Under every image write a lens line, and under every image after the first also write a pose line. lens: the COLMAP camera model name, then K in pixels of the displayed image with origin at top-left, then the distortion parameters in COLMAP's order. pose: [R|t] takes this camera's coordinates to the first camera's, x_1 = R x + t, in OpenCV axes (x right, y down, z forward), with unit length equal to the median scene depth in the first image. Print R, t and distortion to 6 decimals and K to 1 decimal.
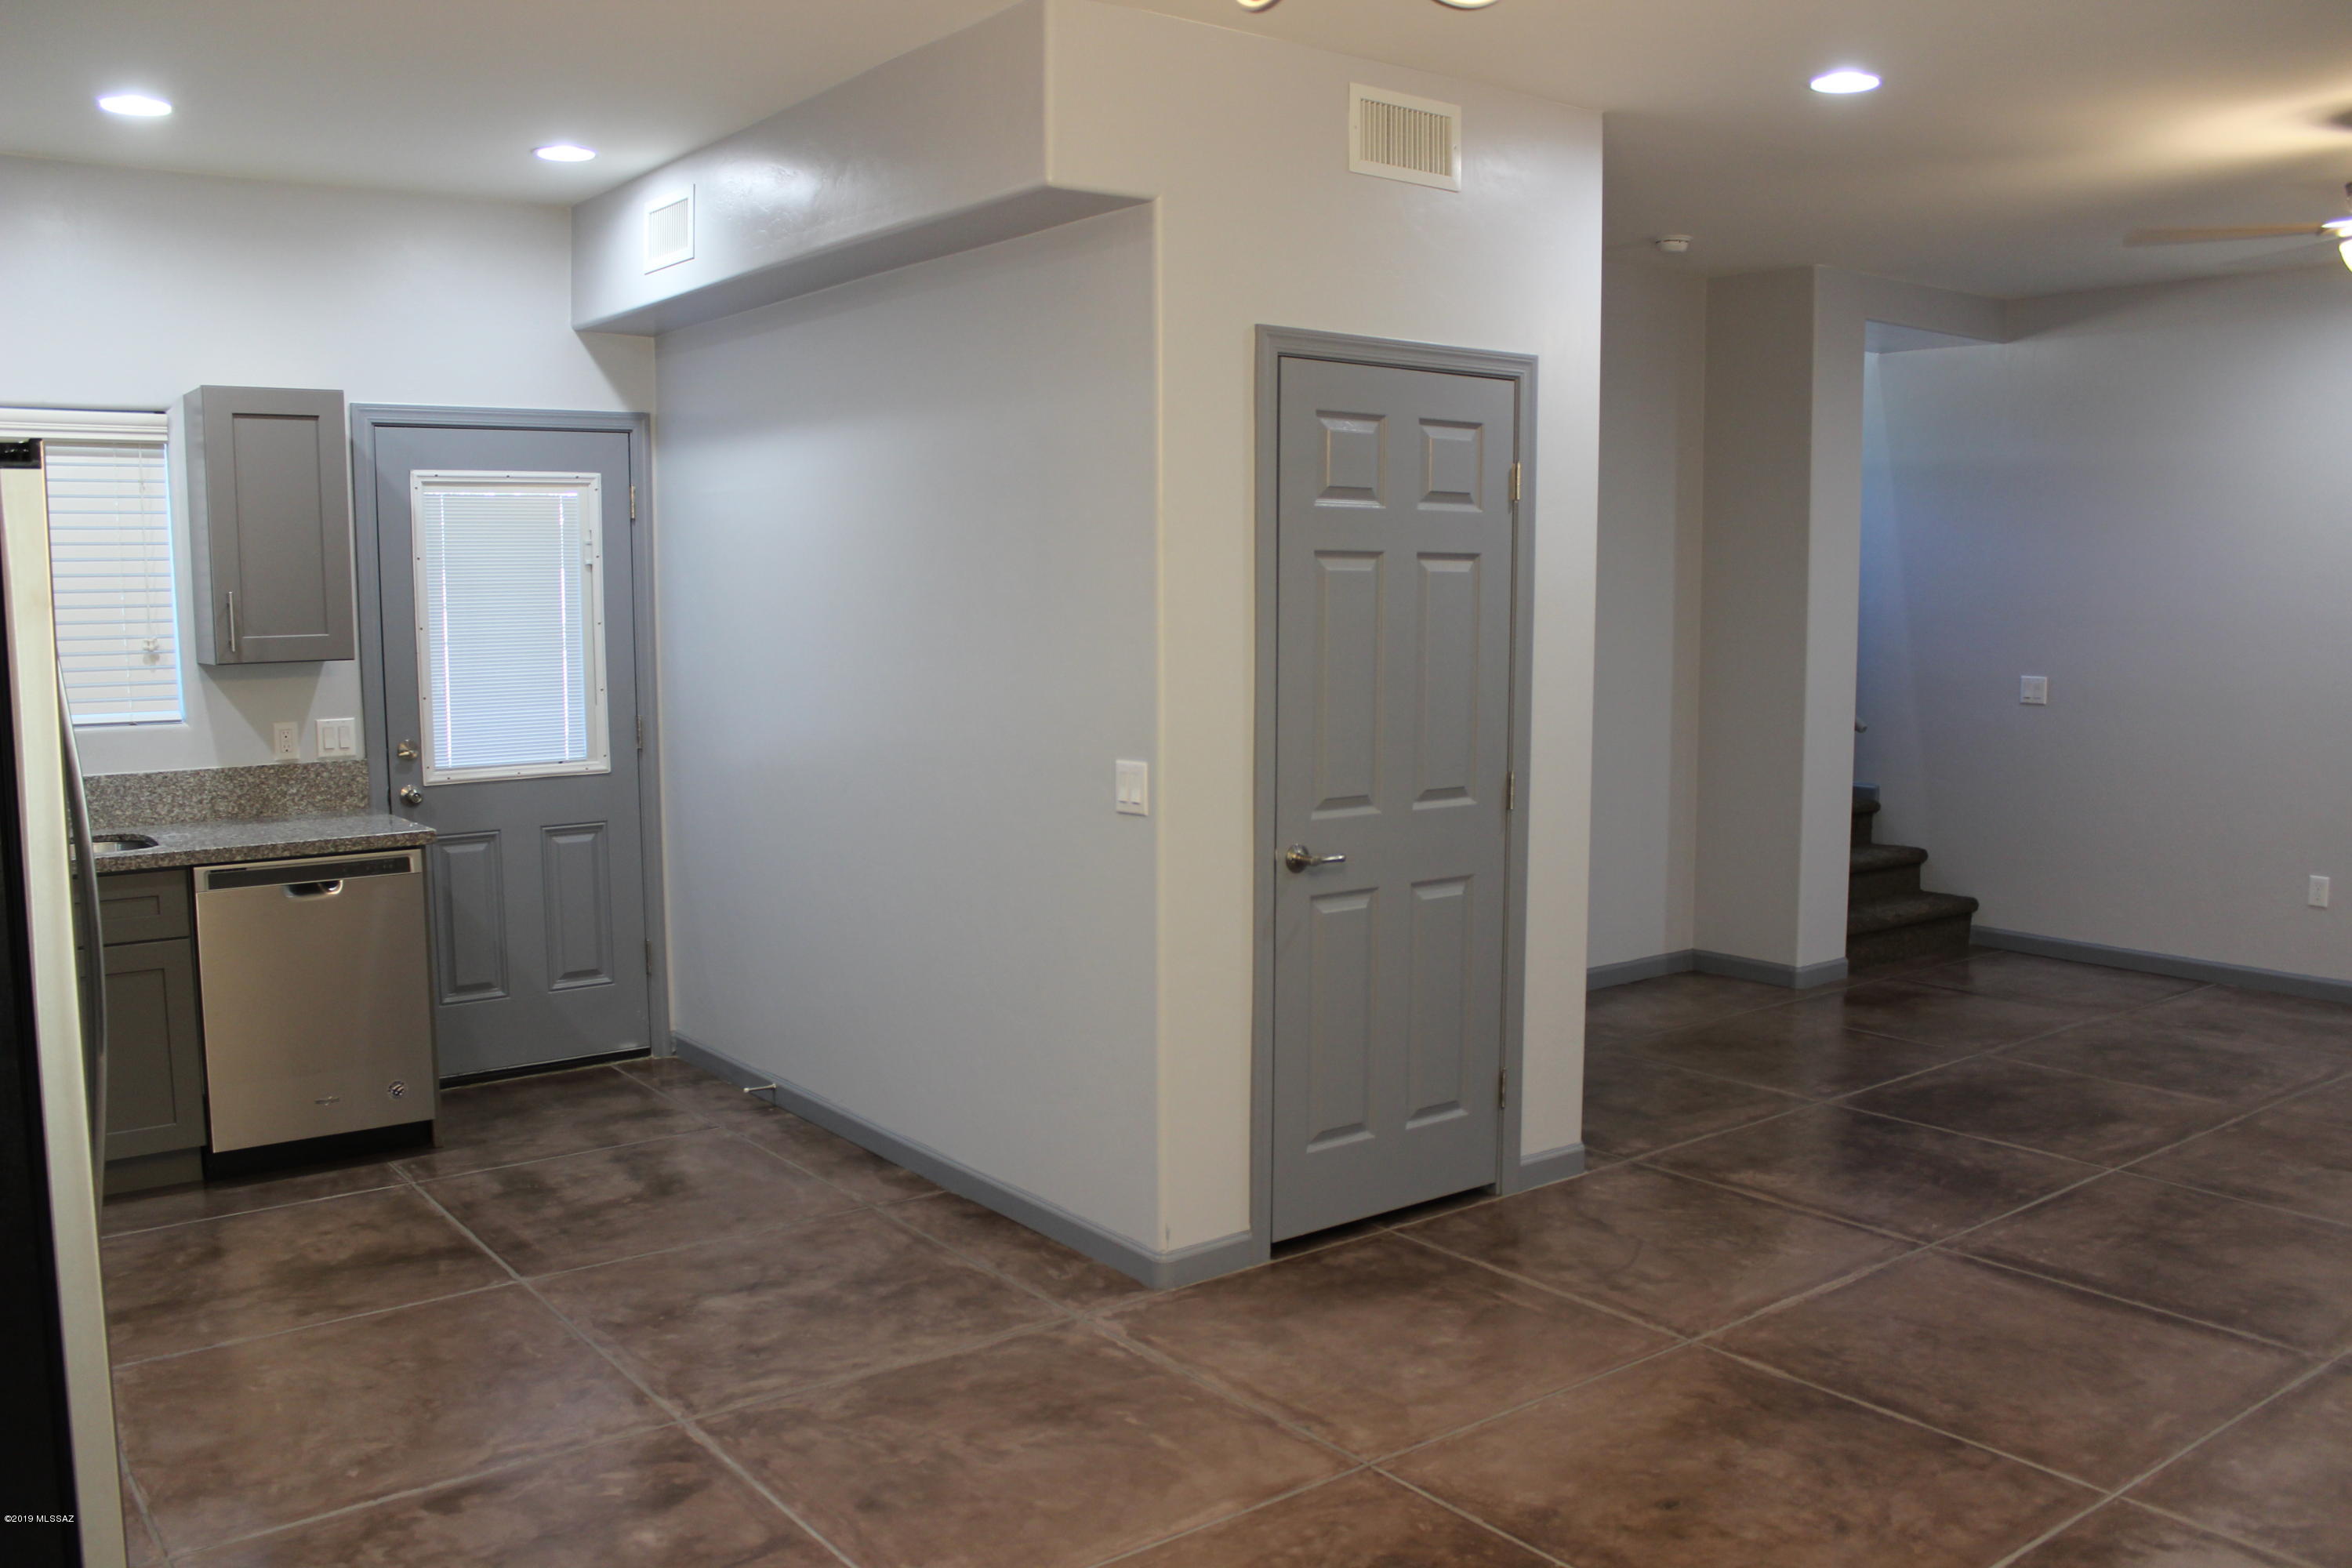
lens RADIAL K [[1965.9, 0, 1172.9], [0, 1965.9, 795.2], [0, 0, 1]] dist [-0.155116, 0.127993]
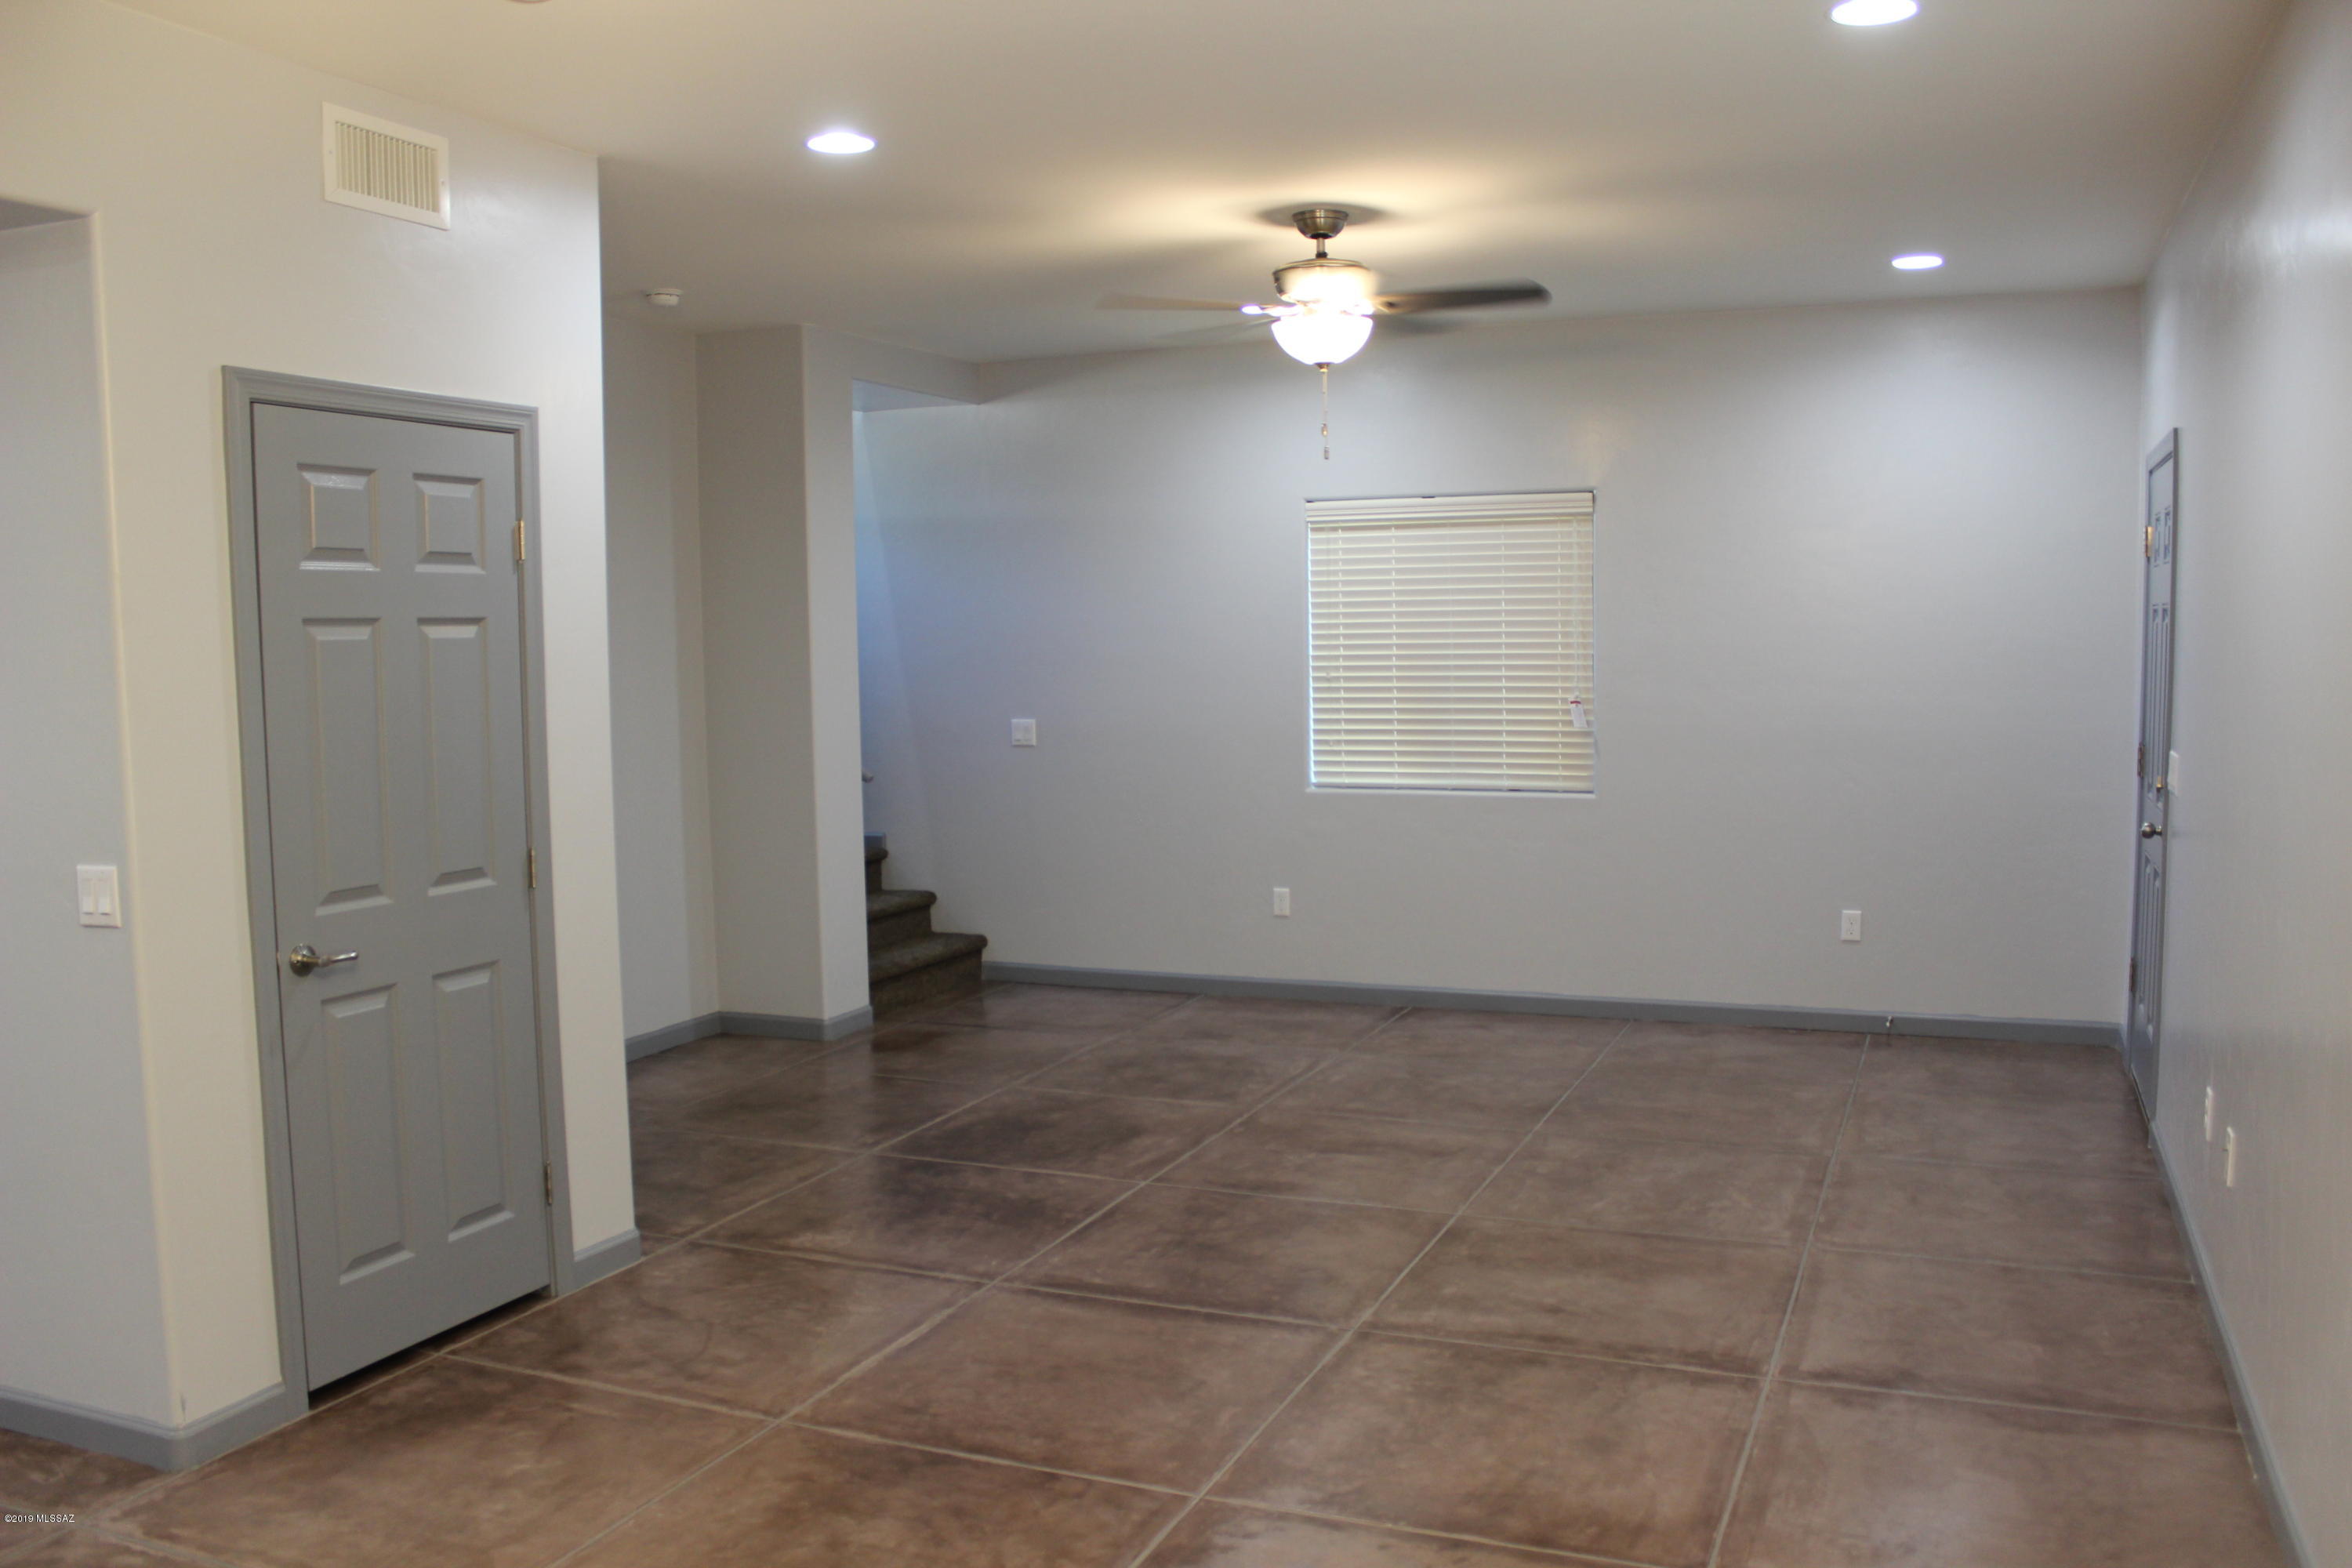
lens RADIAL K [[1965.9, 0, 1176.6], [0, 1965.9, 804.8], [0, 0, 1]] dist [-0.155116, 0.127993]
pose [[0.871105, -0.057190, 0.487756, -0.010721], [0.069036, 0.997594, -0.006326, -0.005462], [-0.486221, 0.039183, 0.872957, 0.036246]]
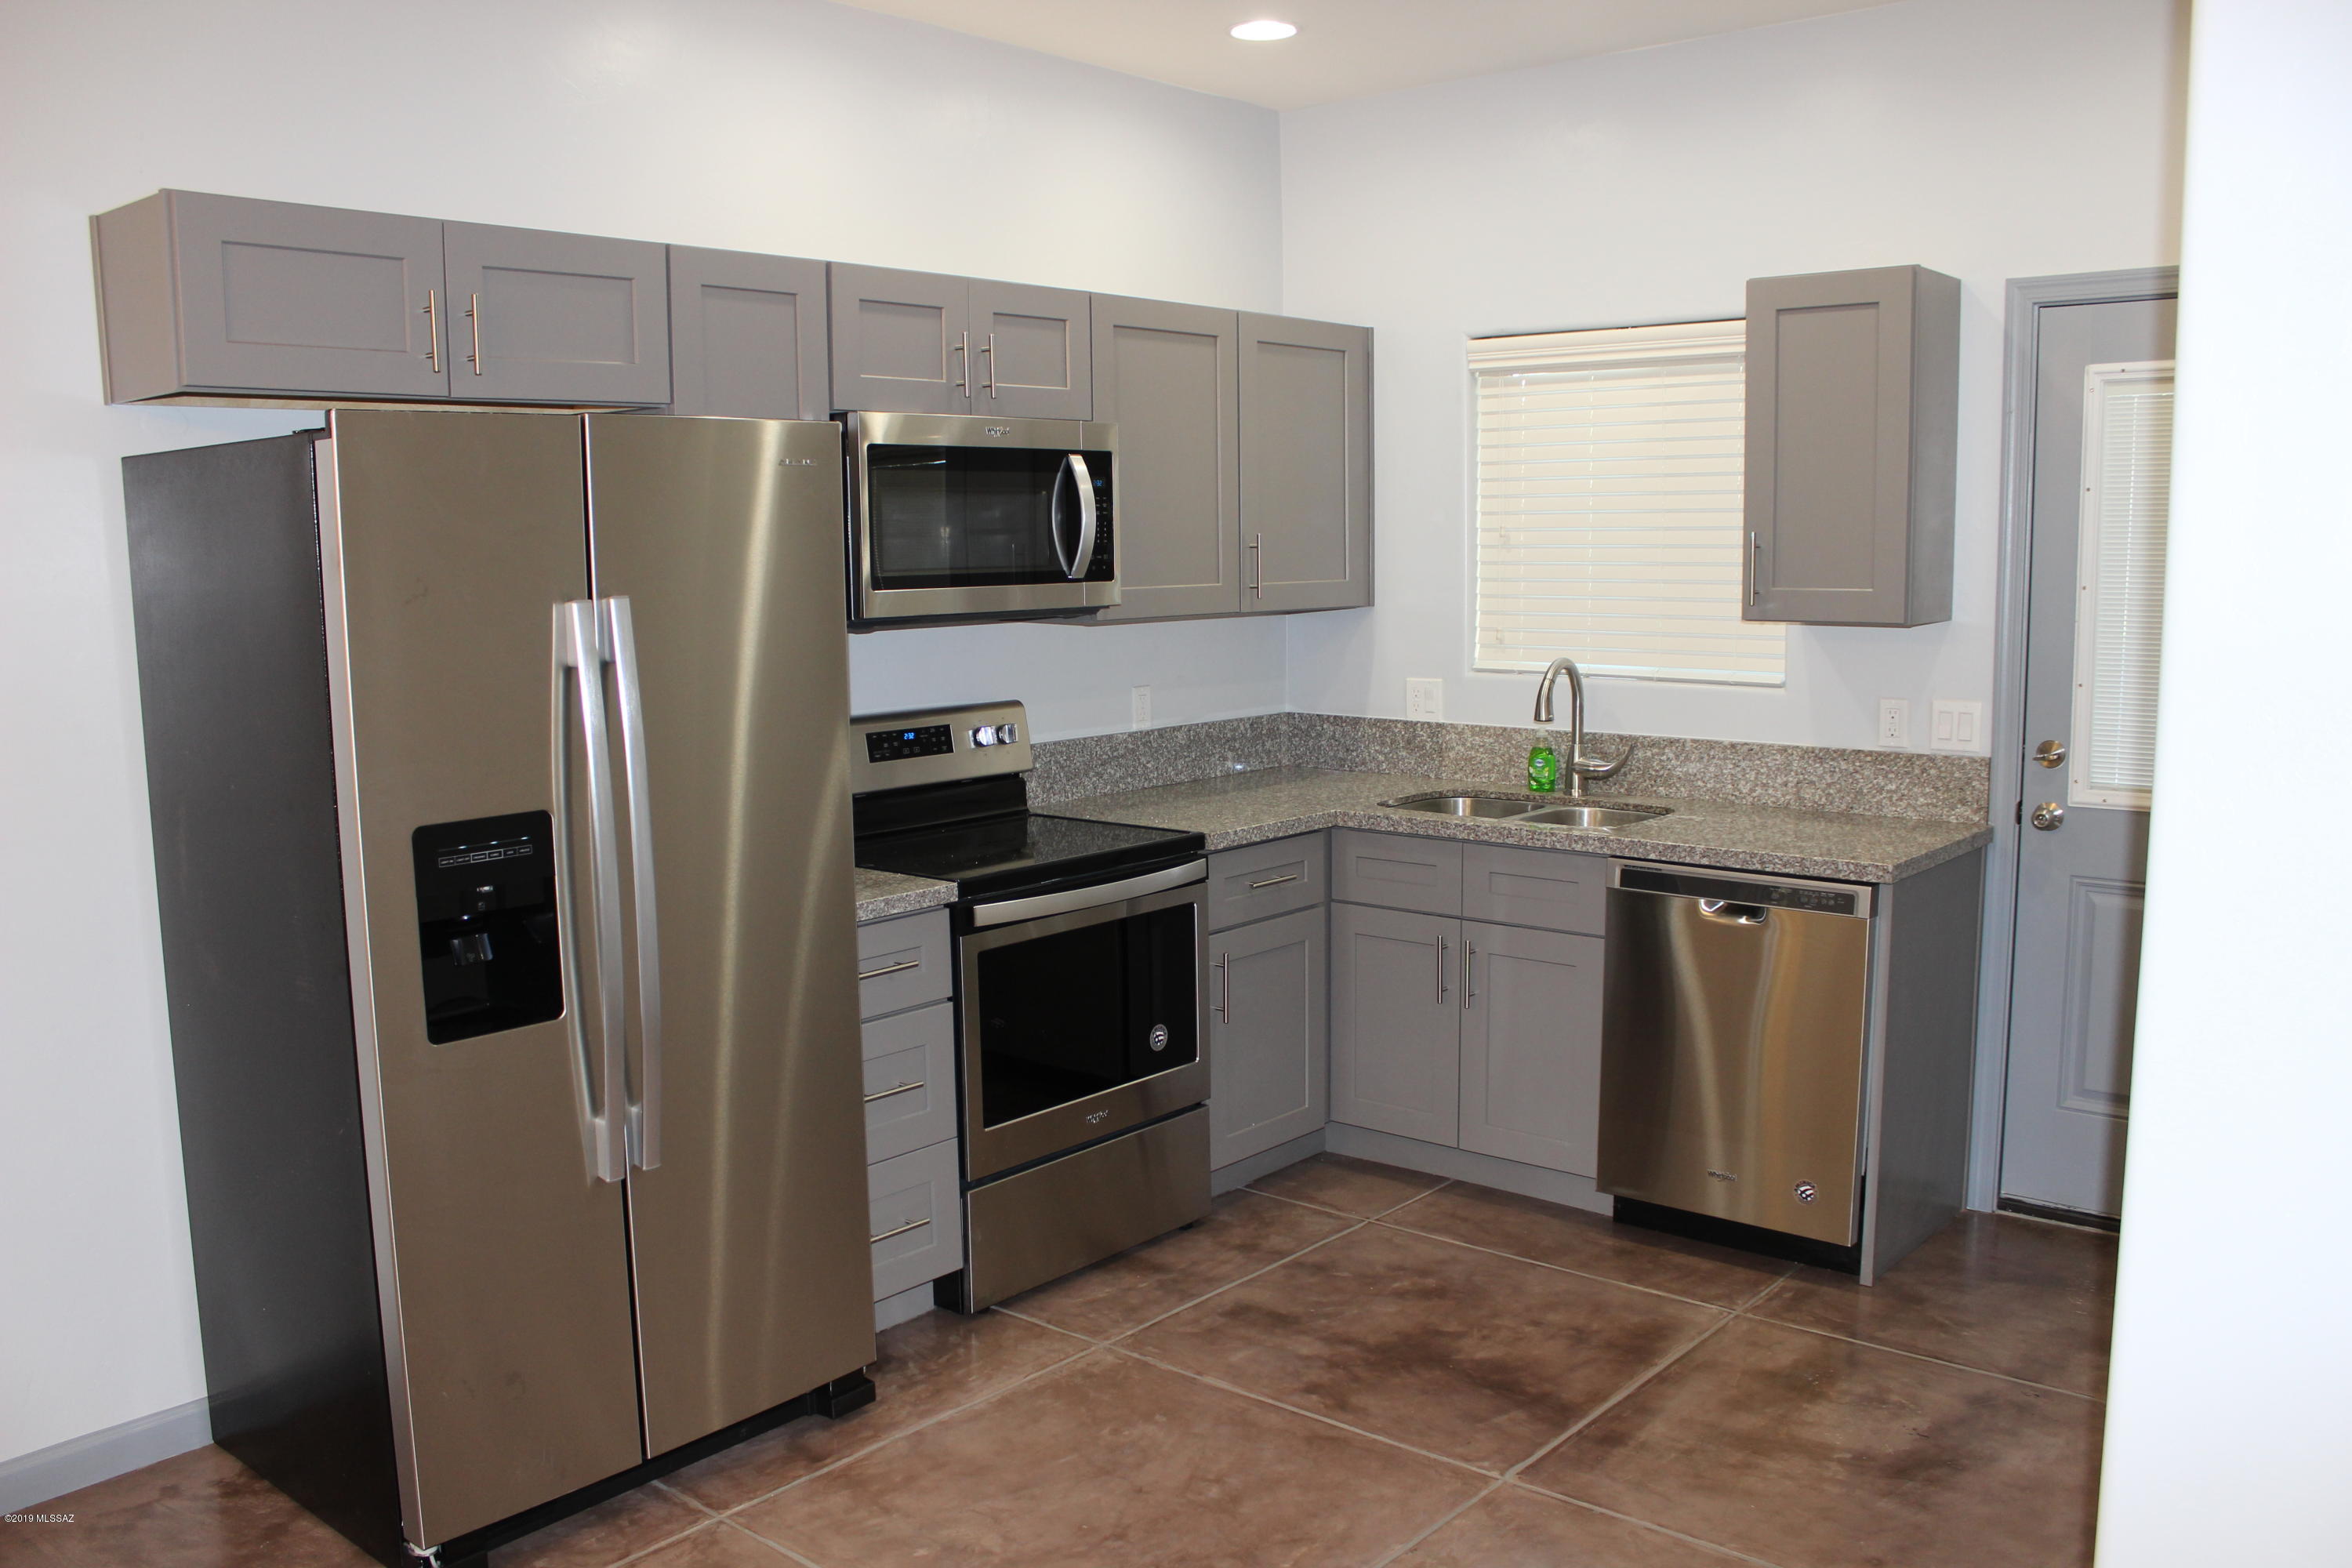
lens RADIAL K [[1965.9, 0, 1170.3], [0, 1965.9, 801.3], [0, 0, 1]] dist [-0.155116, 0.127993]
pose [[0.206922, 0.139424, -0.968372, 0.294632], [-0.096310, 0.987889, 0.121654, -0.076960], [0.973605, 0.068091, 0.217844, 0.648314]]
